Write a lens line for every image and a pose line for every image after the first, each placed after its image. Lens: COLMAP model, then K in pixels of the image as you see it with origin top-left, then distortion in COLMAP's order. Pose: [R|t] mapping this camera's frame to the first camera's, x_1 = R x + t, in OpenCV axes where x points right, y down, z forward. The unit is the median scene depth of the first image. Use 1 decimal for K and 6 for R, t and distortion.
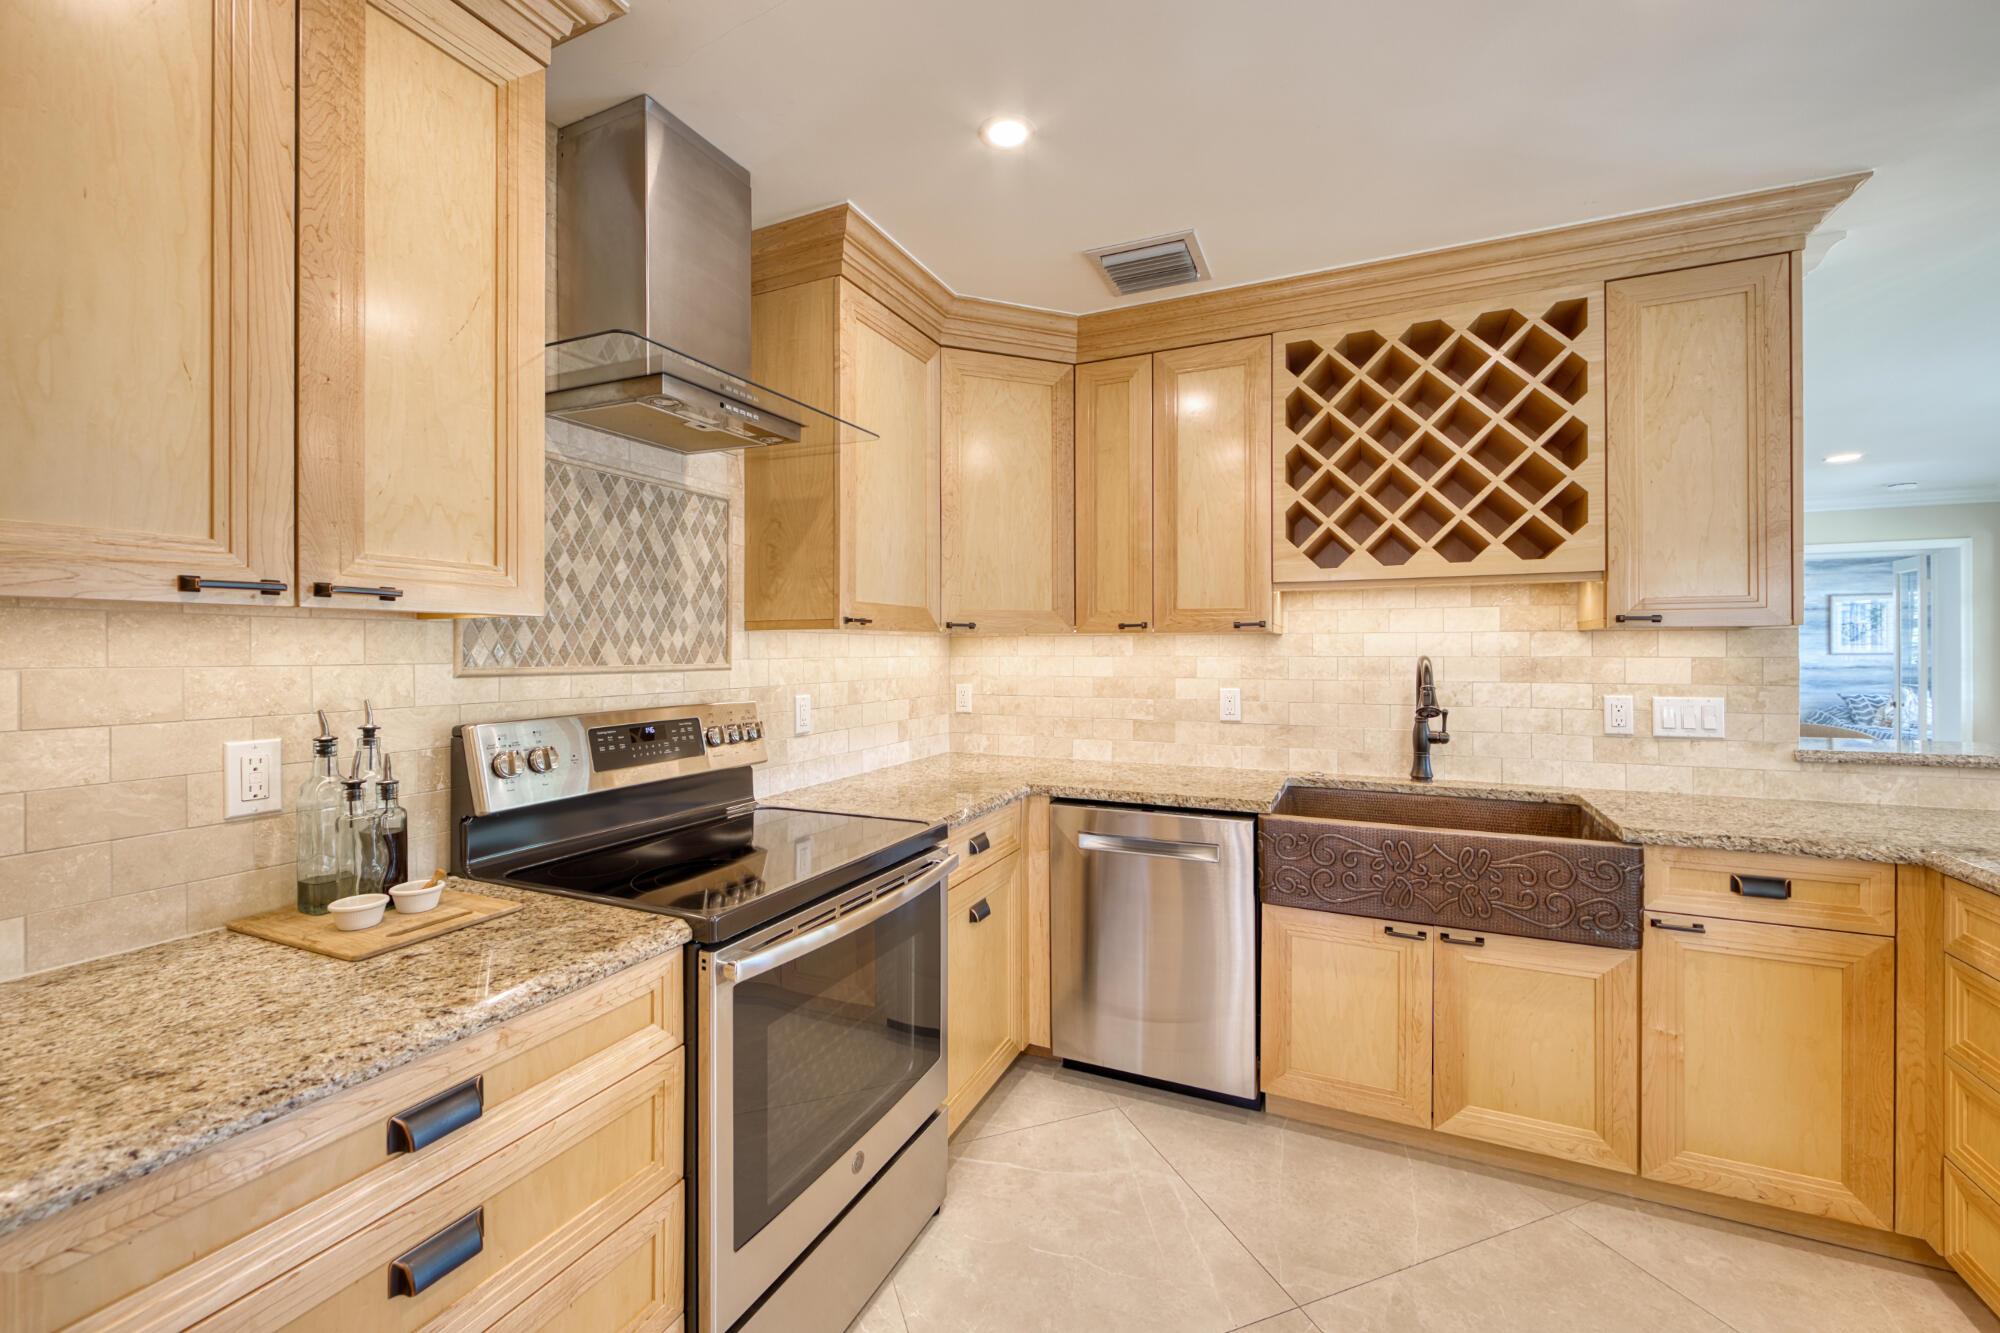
lens RADIAL K [[799.0, 0, 1000.7], [0, 799.0, 651.4], [0, 0, 1]] dist [-0.000072, -0.000037]
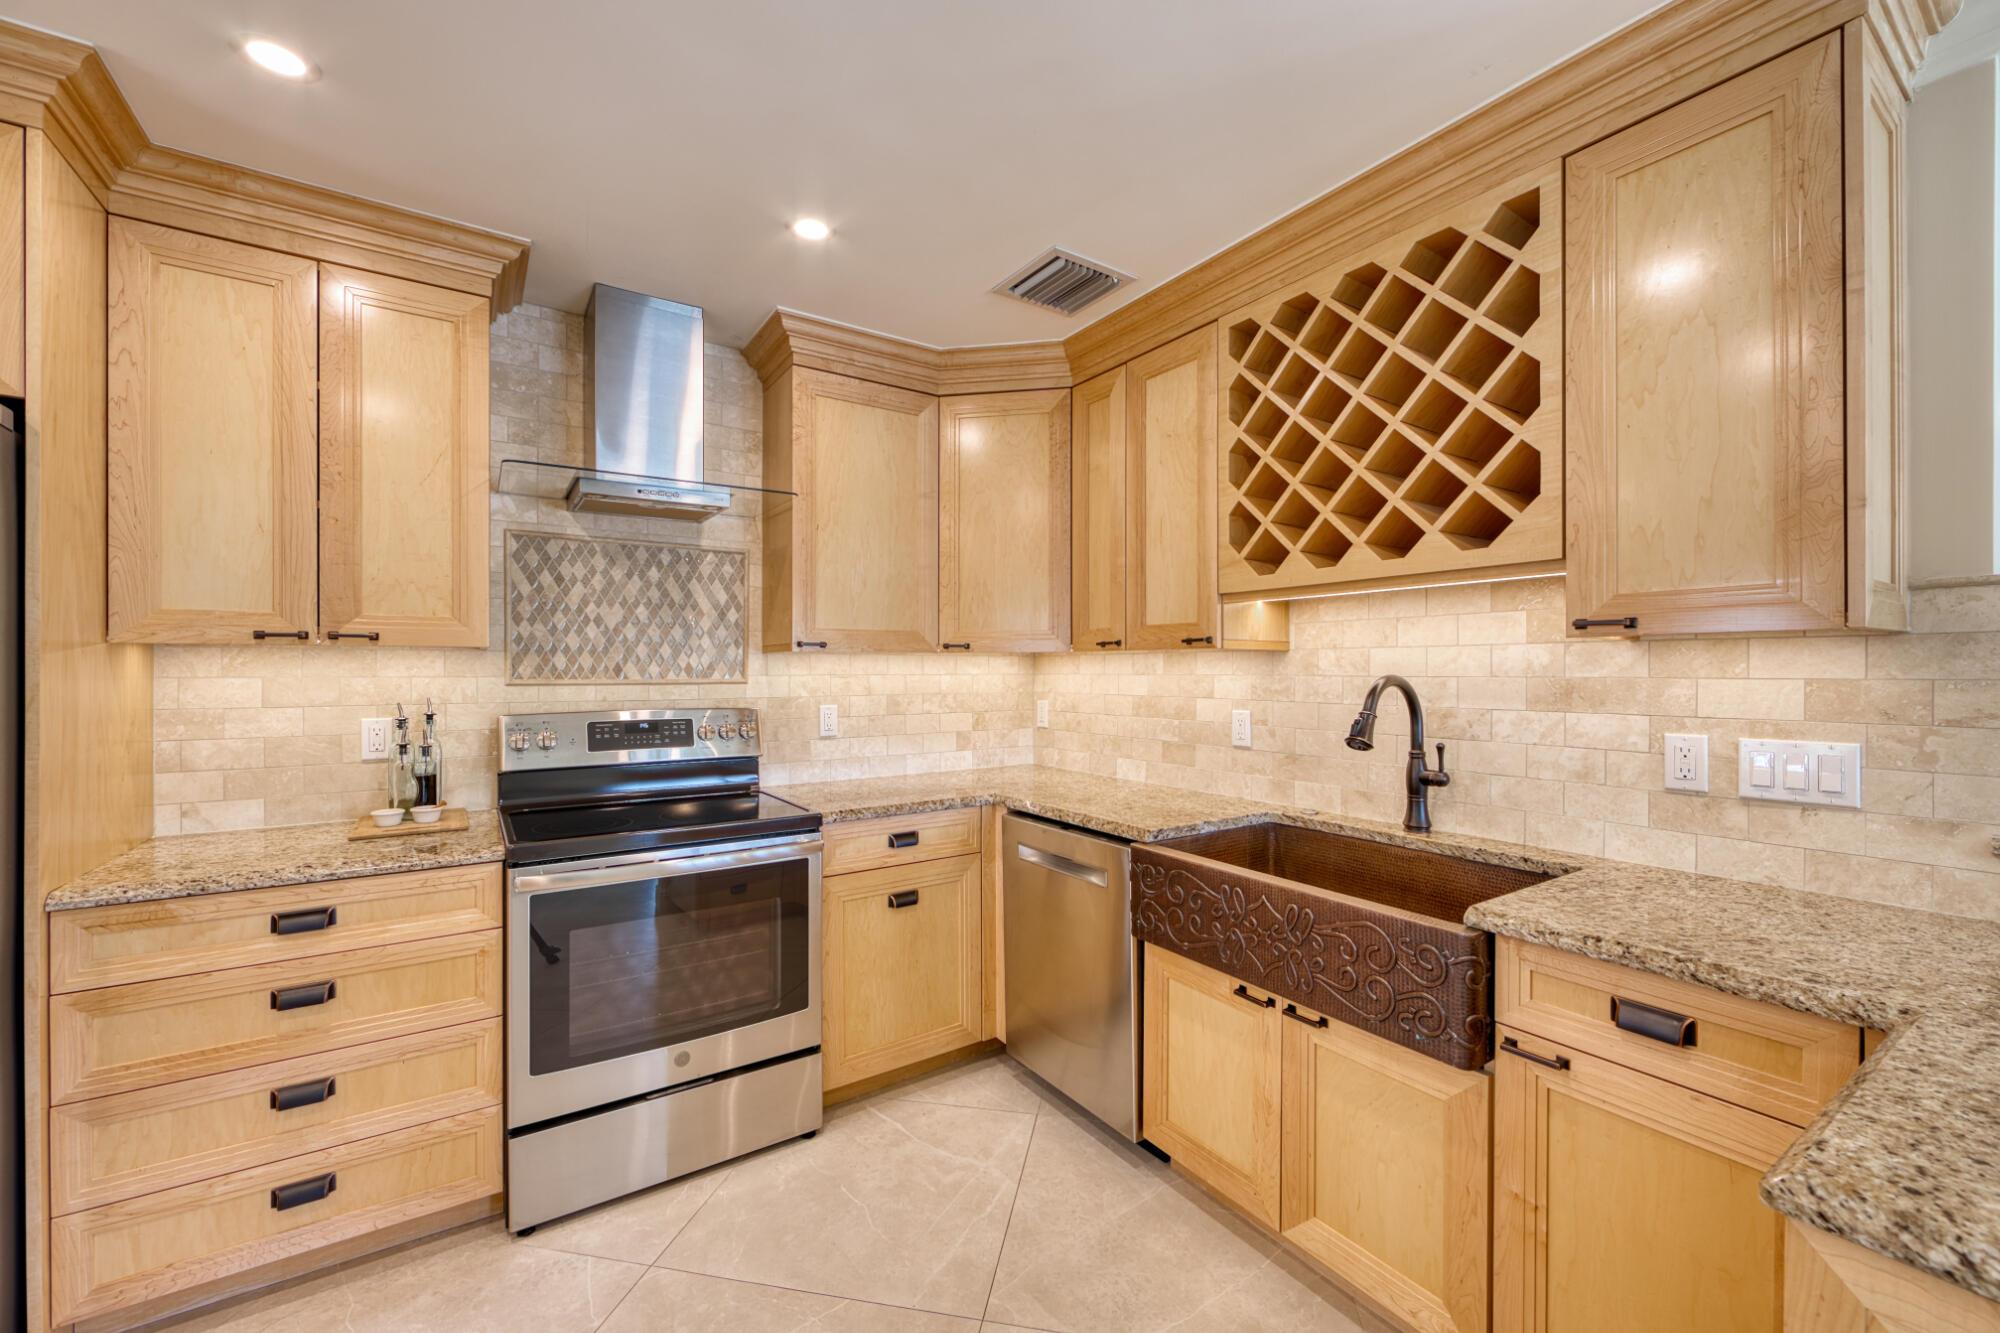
lens RADIAL K [[785.7, 0, 1001.2], [0, 785.7, 671.4], [0, 0, 1]] dist [-0.002343, -0.000072]
pose [[0.853004, 0.001605, -0.521902, 0.655700], [-0.000678, 0.999998, 0.001967, 0.000335], [0.521904, -0.001324, 0.853003, 0.122997]]
